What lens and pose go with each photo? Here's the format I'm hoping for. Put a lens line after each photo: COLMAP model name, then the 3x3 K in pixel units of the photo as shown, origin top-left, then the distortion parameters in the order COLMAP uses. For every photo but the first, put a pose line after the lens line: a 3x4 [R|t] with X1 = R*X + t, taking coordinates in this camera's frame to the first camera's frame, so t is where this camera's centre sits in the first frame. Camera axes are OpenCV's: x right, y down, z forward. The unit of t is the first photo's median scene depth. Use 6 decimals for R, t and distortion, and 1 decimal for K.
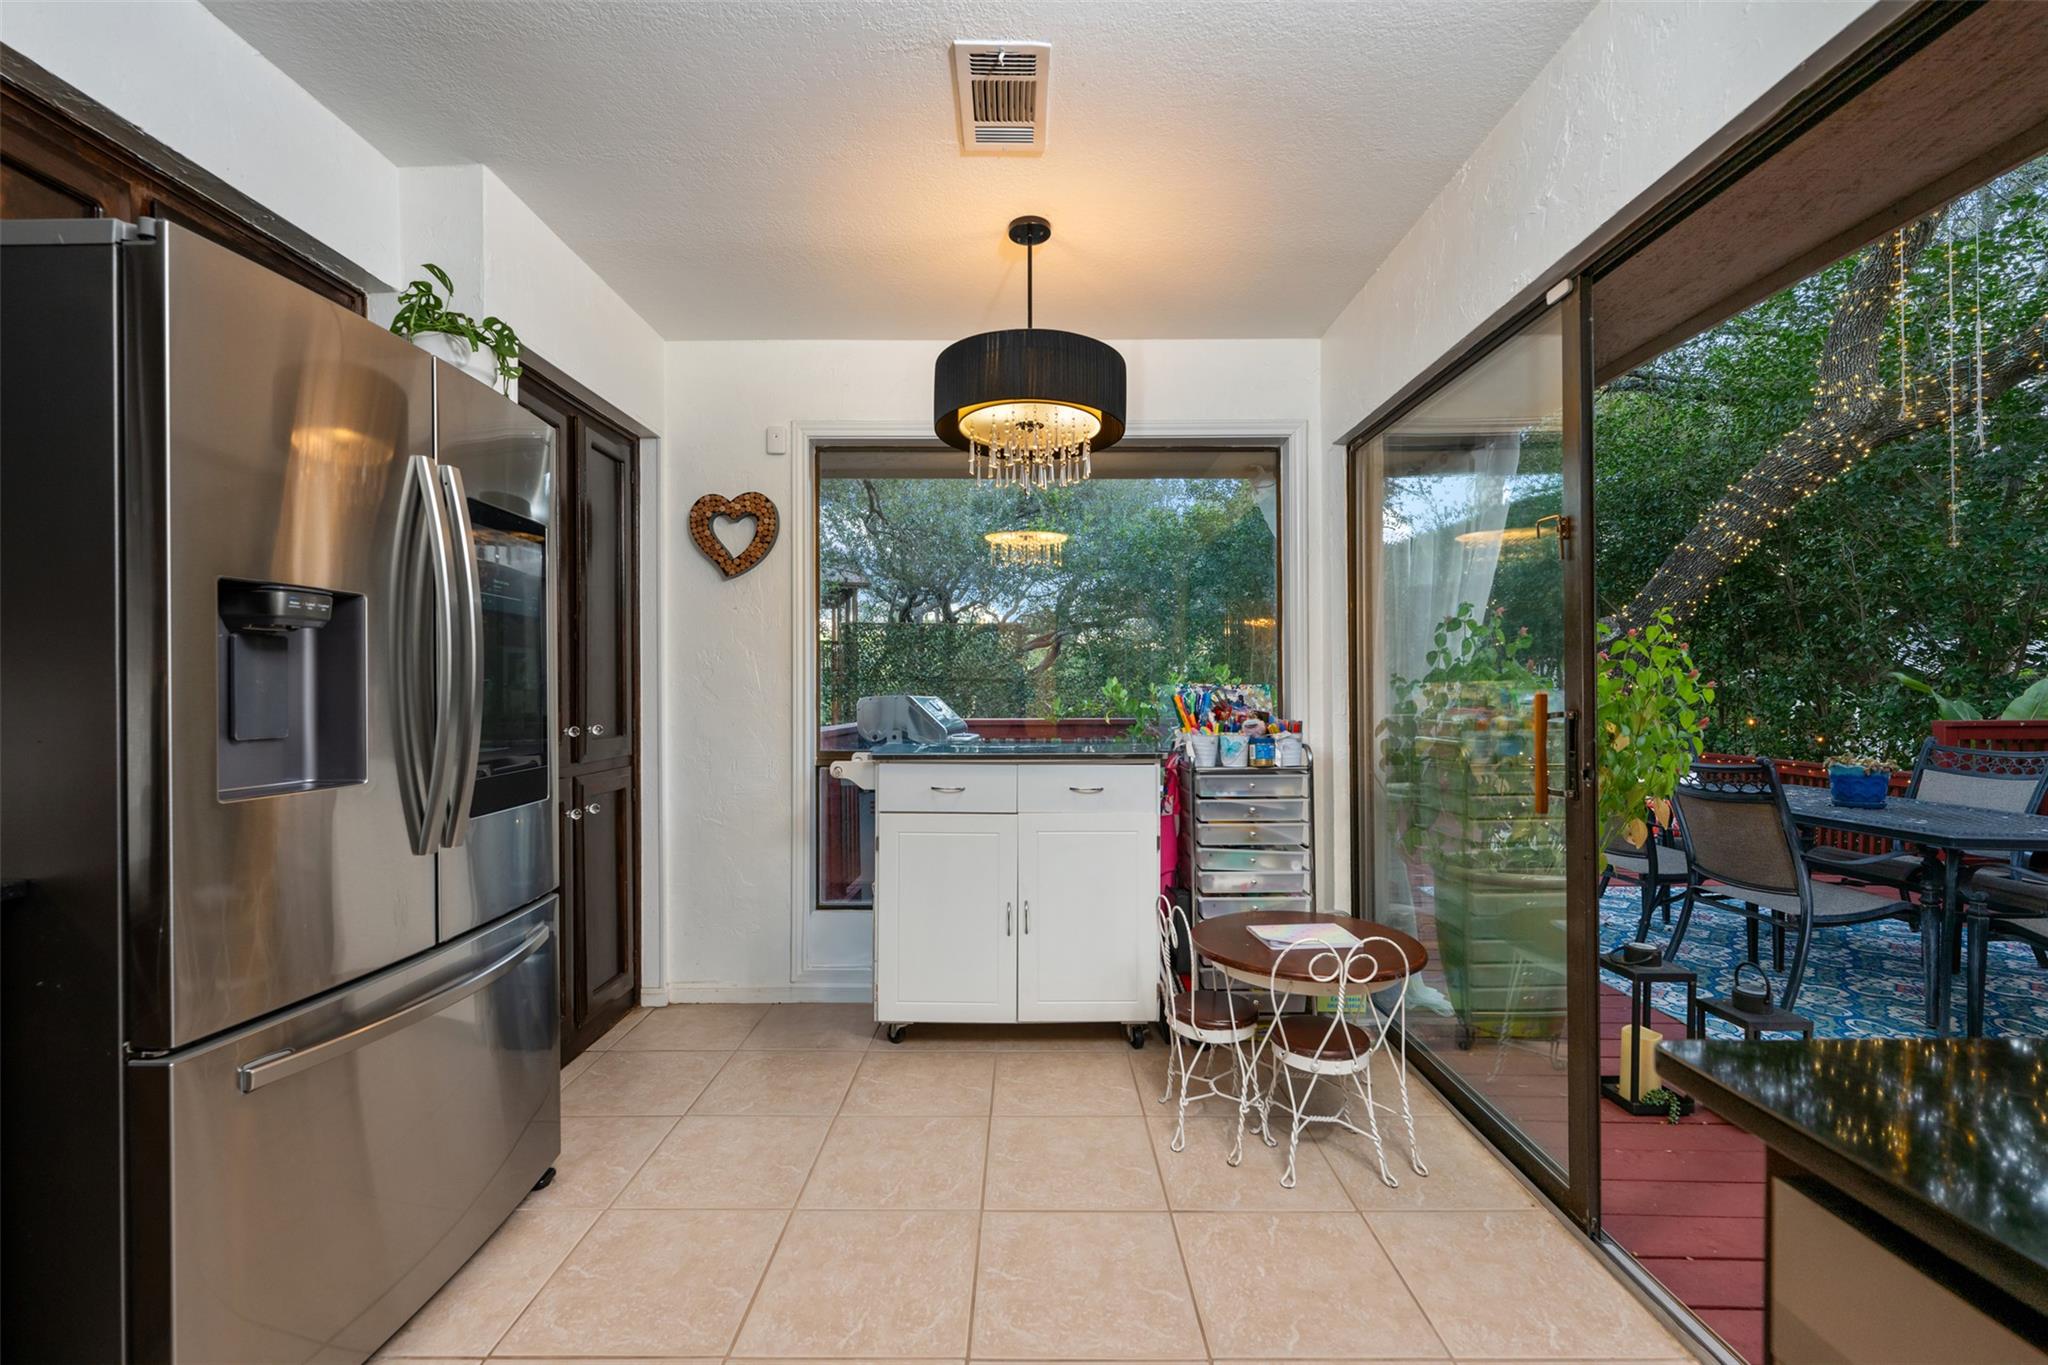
lens RADIAL K [[847.8, 0, 1022.0], [0, 847.8, 690.4], [0, 0, 1]] dist [-0.001090, 0.001072]
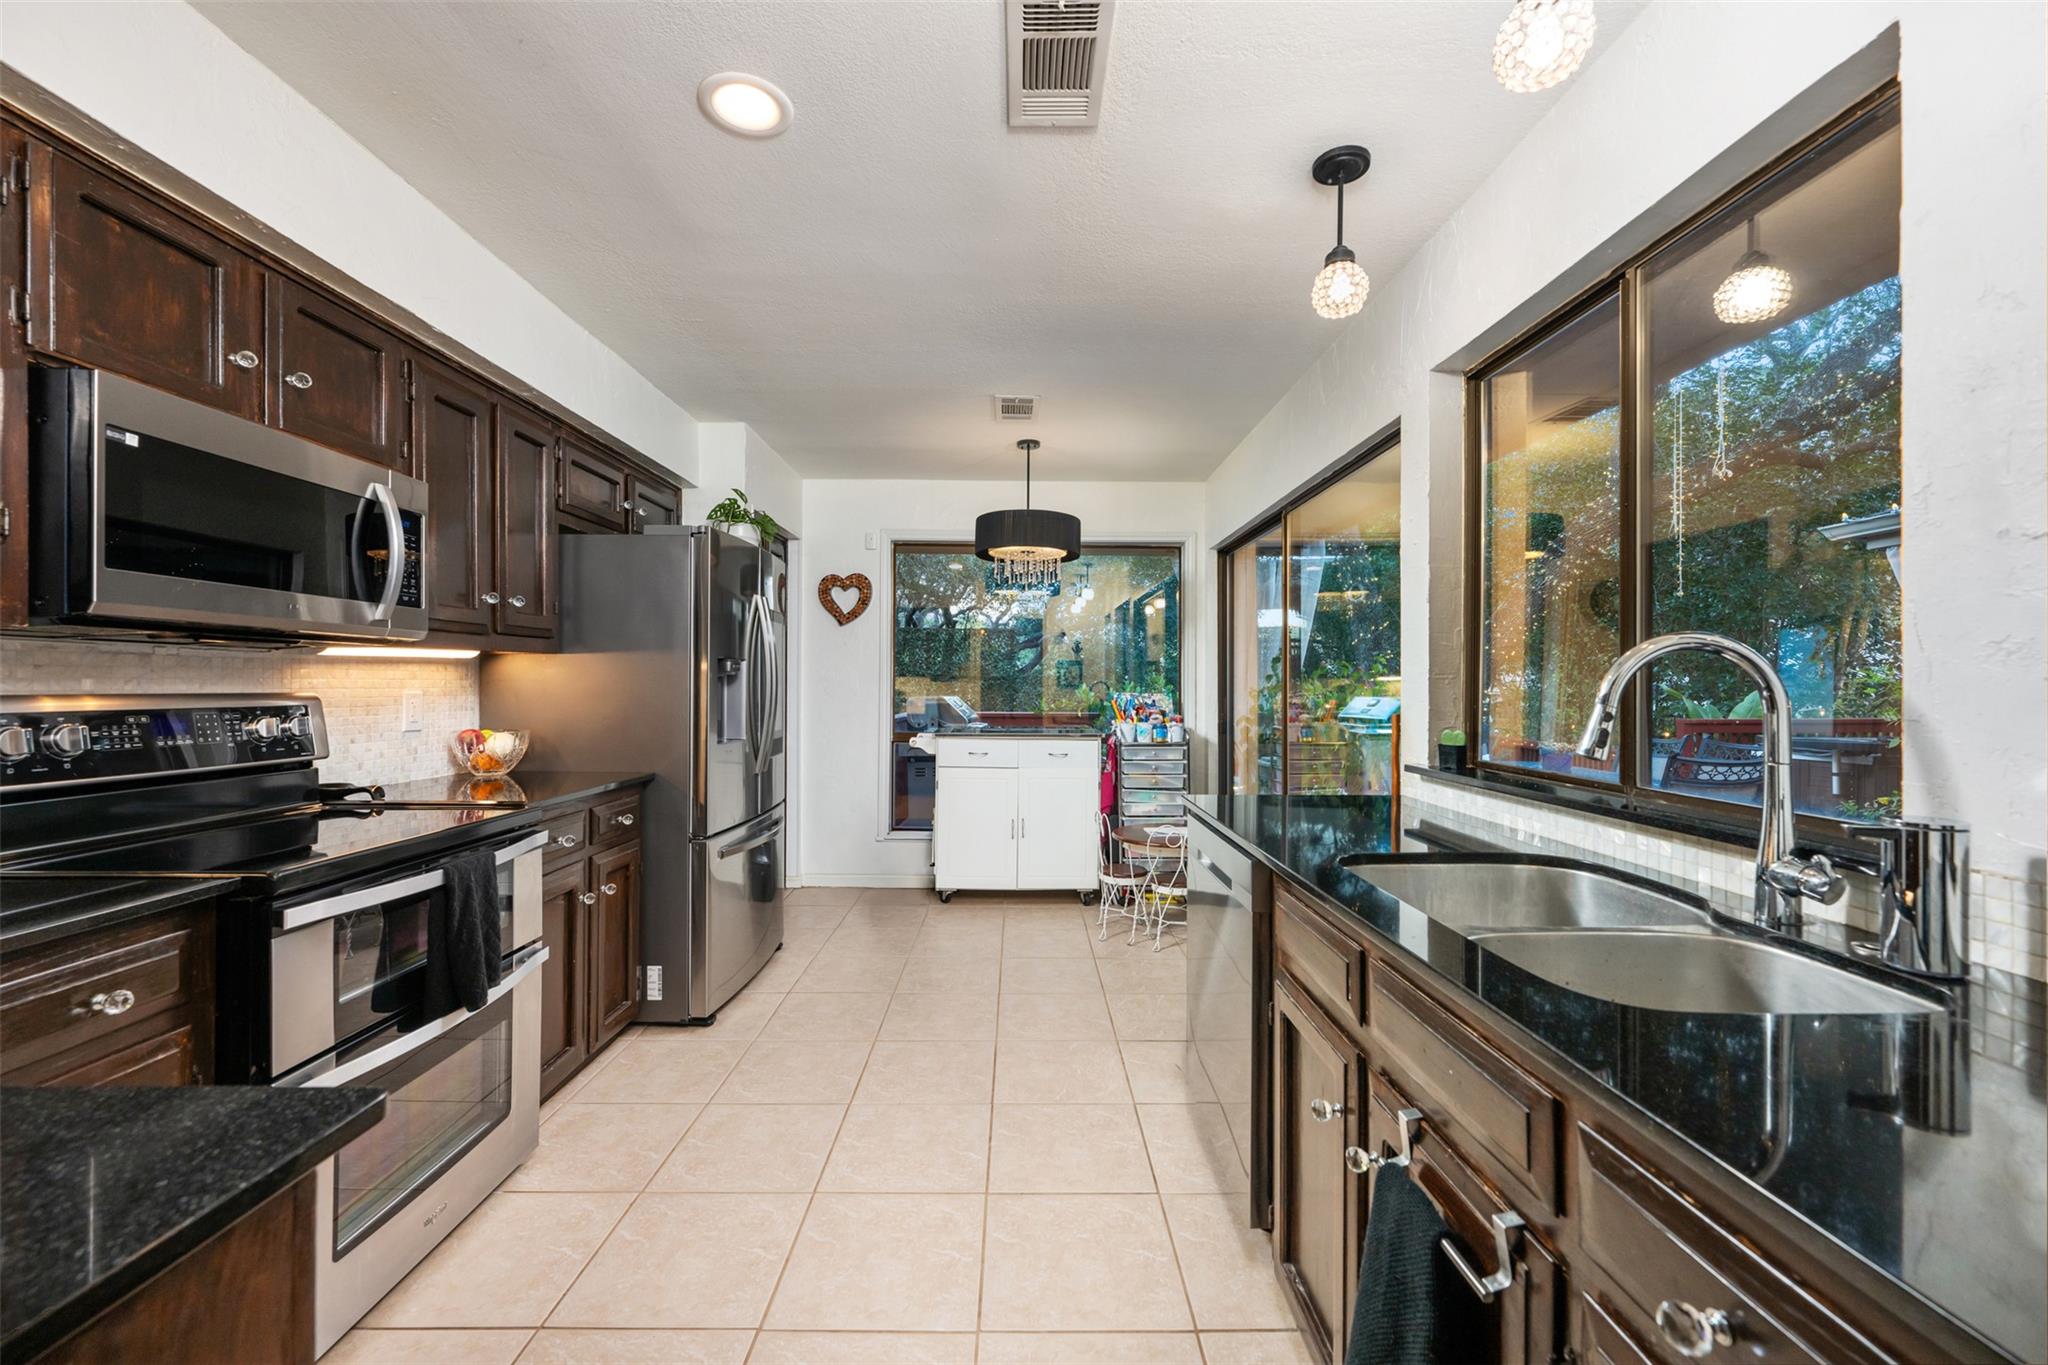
lens RADIAL K [[817.7, 0, 1020.8], [0, 817.7, 678.3], [0, 0, 1]] dist [0.002160, 0.000137]
pose [[0.999907, 0.008160, 0.010890, -0.017055], [-0.008084, 0.999942, -0.007054, -0.022976], [-0.010947, 0.006965, 0.999916, -0.582820]]
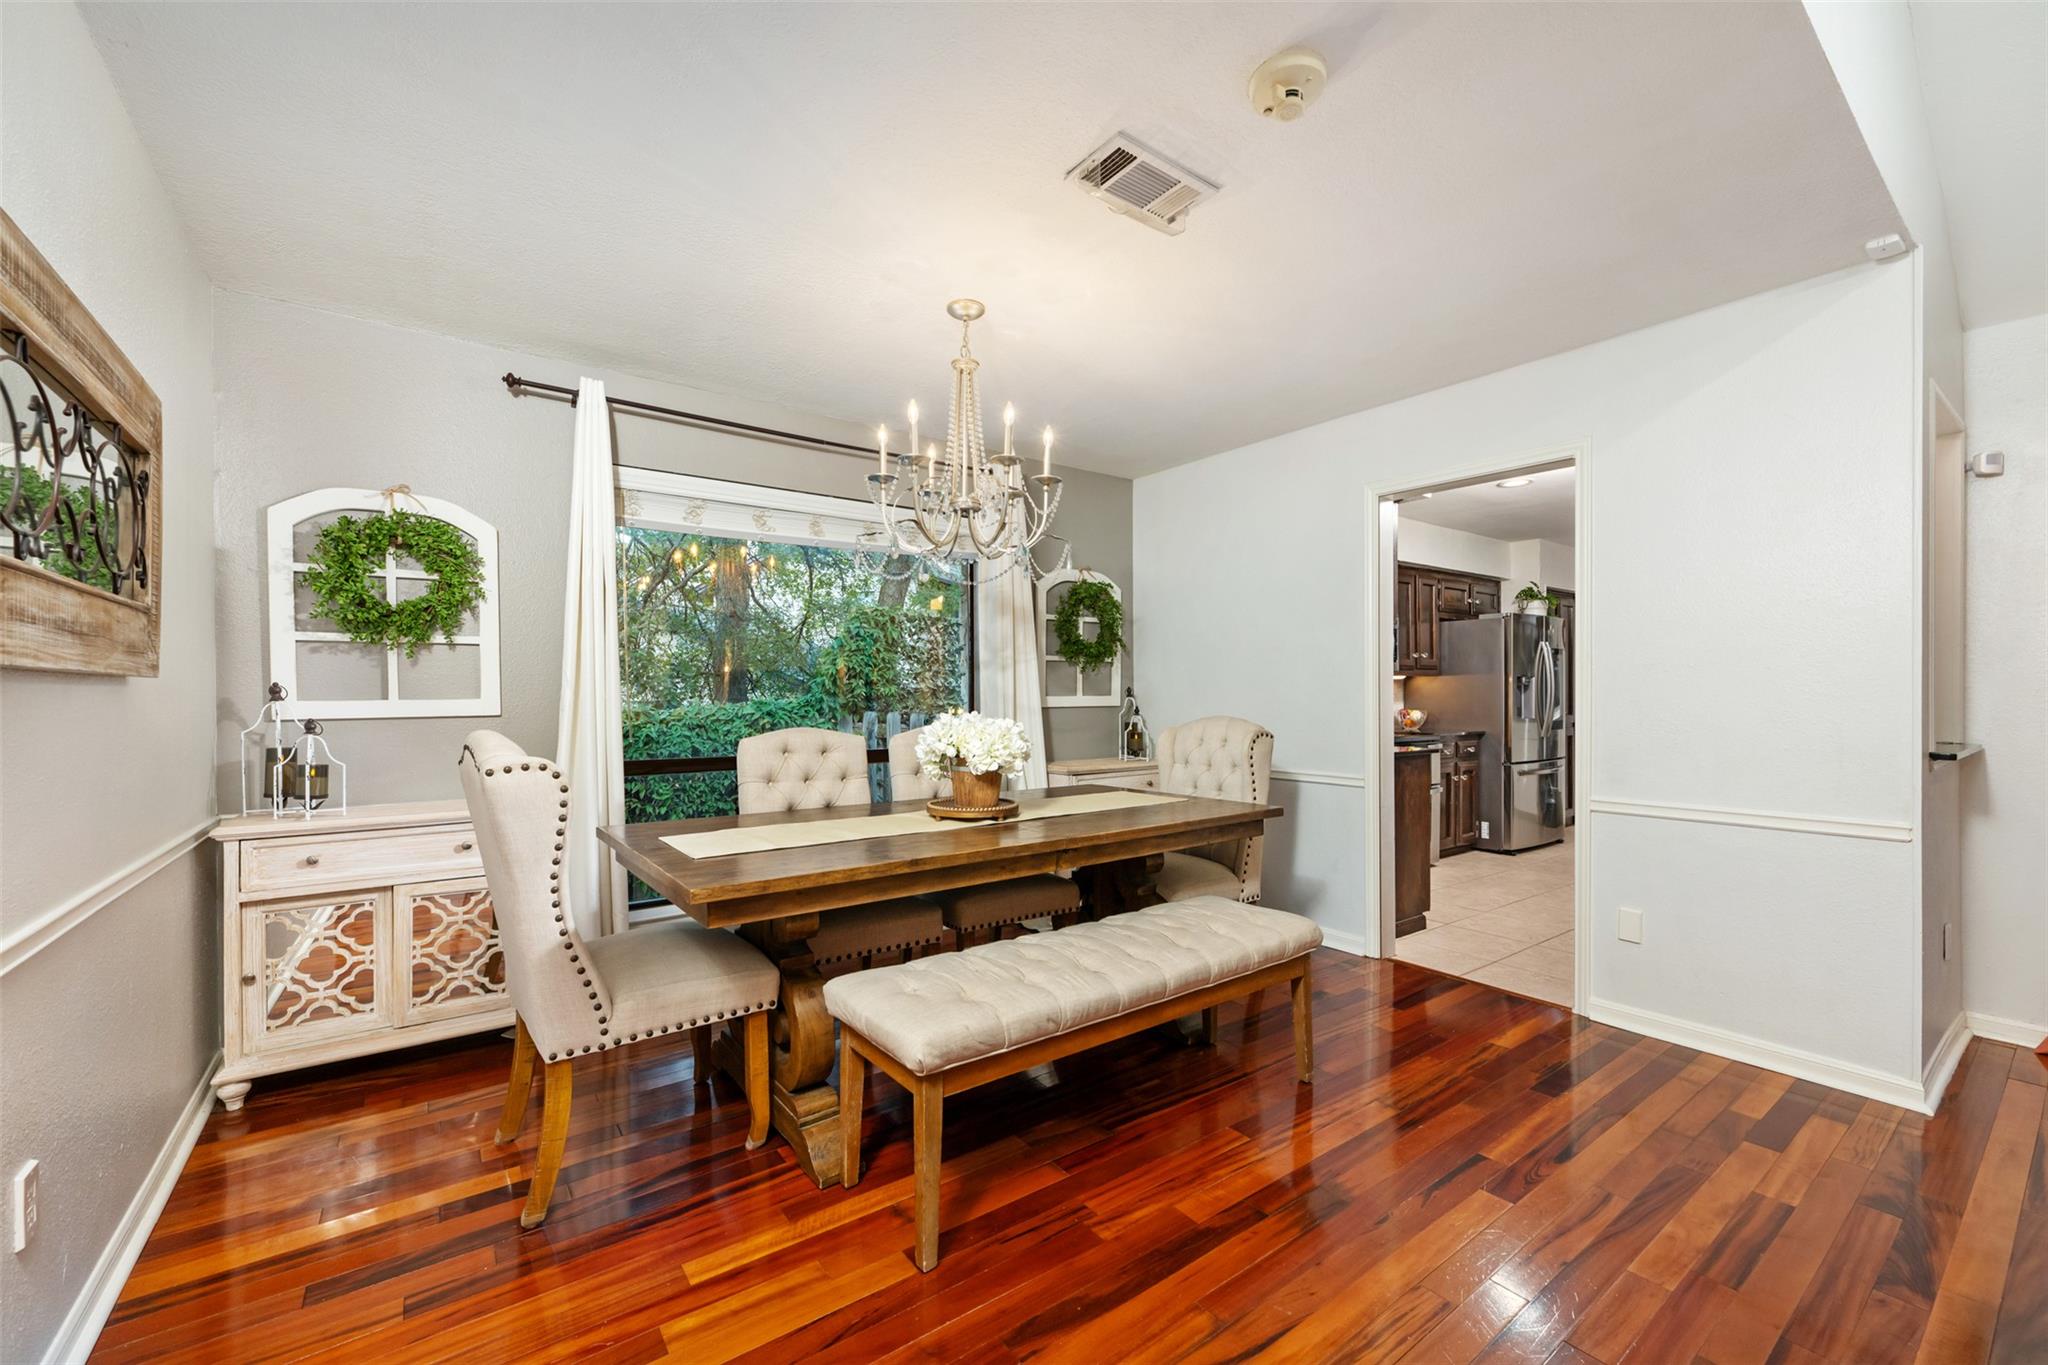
lens RADIAL K [[817.7, 0, 1020.6], [0, 817.7, 694.5], [0, 0, 1]] dist [0.002160, 0.000137]
pose [[0.603880, 0.012783, -0.796973, 0.517946], [-0.010738, 0.999911, 0.007901, -0.011244], [0.797003, 0.003786, 0.603963, -1.837953]]
